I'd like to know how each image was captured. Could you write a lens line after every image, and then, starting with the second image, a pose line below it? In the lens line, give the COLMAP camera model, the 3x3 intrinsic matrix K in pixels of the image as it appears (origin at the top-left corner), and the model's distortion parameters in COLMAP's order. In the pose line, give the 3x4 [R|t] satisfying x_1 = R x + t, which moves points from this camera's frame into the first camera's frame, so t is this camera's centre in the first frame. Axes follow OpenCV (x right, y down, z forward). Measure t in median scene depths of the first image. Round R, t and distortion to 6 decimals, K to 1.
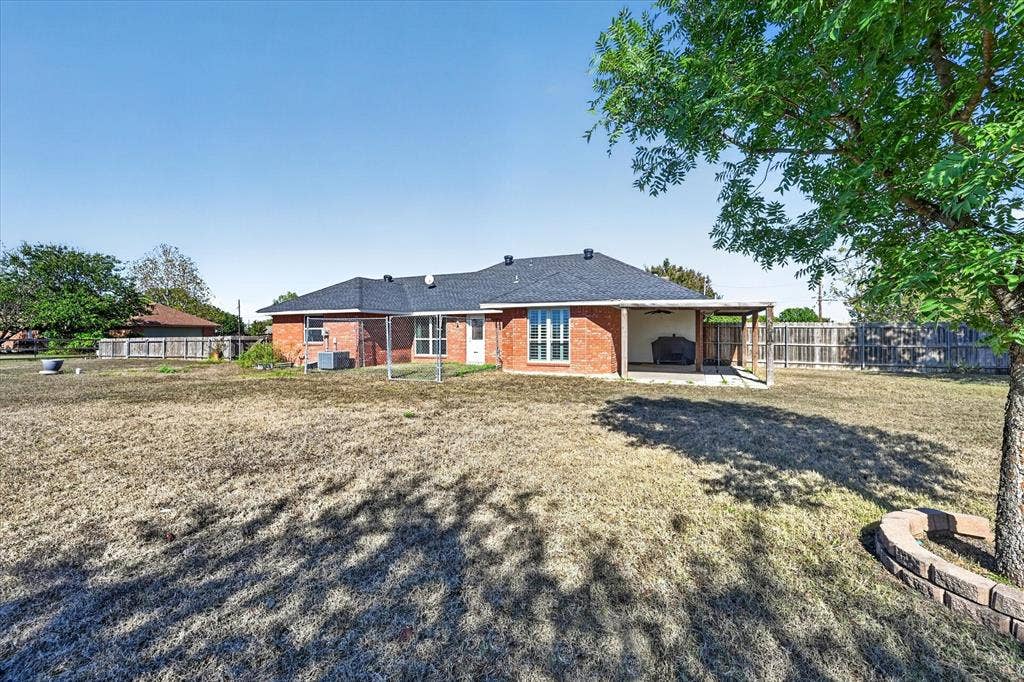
lens RADIAL K [[404.8, 0, 513.7], [0, 404.8, 338.7], [0, 0, 1]] dist [-0.001989, 0.000568]
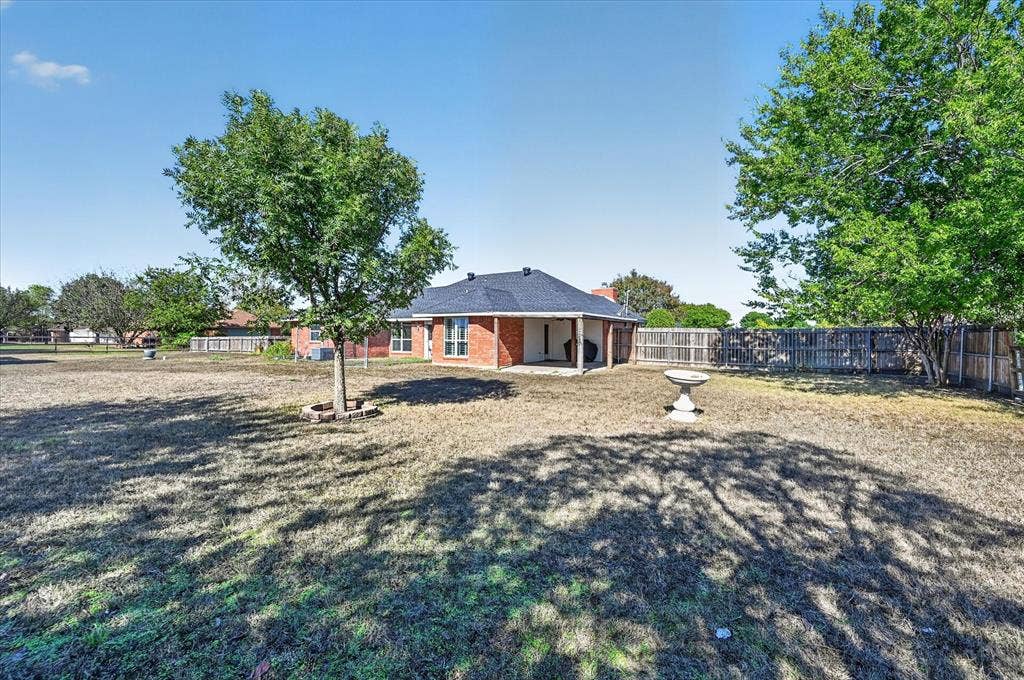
lens RADIAL K [[404.8, 0, 514.5], [0, 404.8, 340.7], [0, 0, 1]] dist [-0.001989, 0.000568]
pose [[0.986801, 0.009844, -0.161639, 0.384399], [-0.009869, 0.999951, 0.000646, 0.000476], [0.161638, 0.000957, 0.986850, -0.239259]]
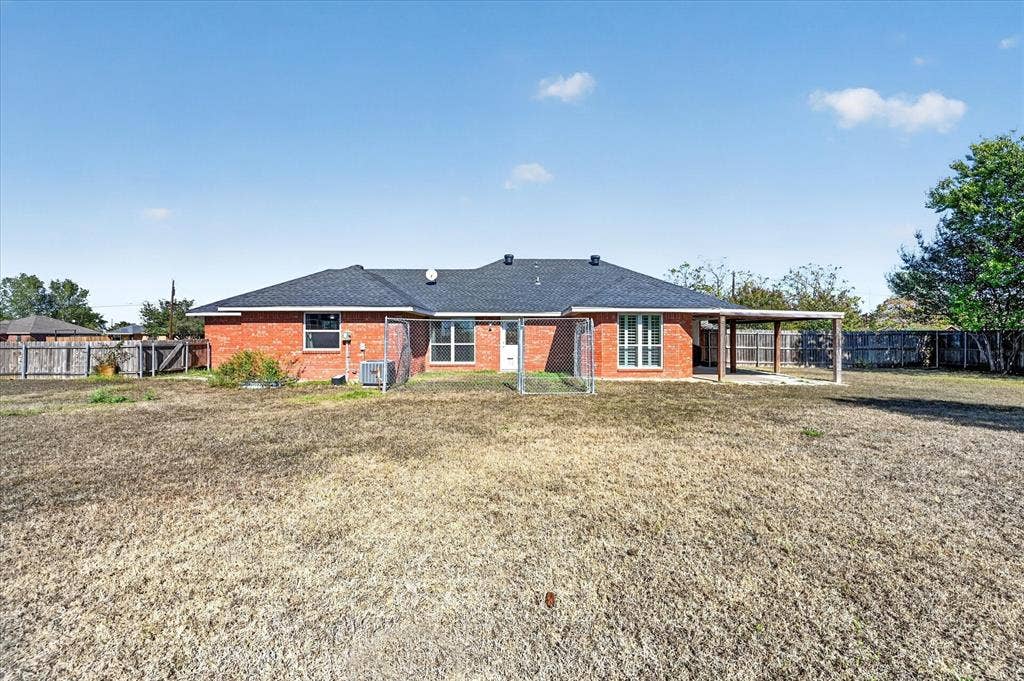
lens RADIAL K [[404.8, 0, 508.9], [0, 404.8, 338.9], [0, 0, 1]] dist [-0.001989, 0.000568]
pose [[0.914493, 0.002144, 0.404597, -0.469308], [-0.000101, 0.999987, -0.005071, -0.006133], [-0.404603, 0.004597, 0.914481, 0.171285]]
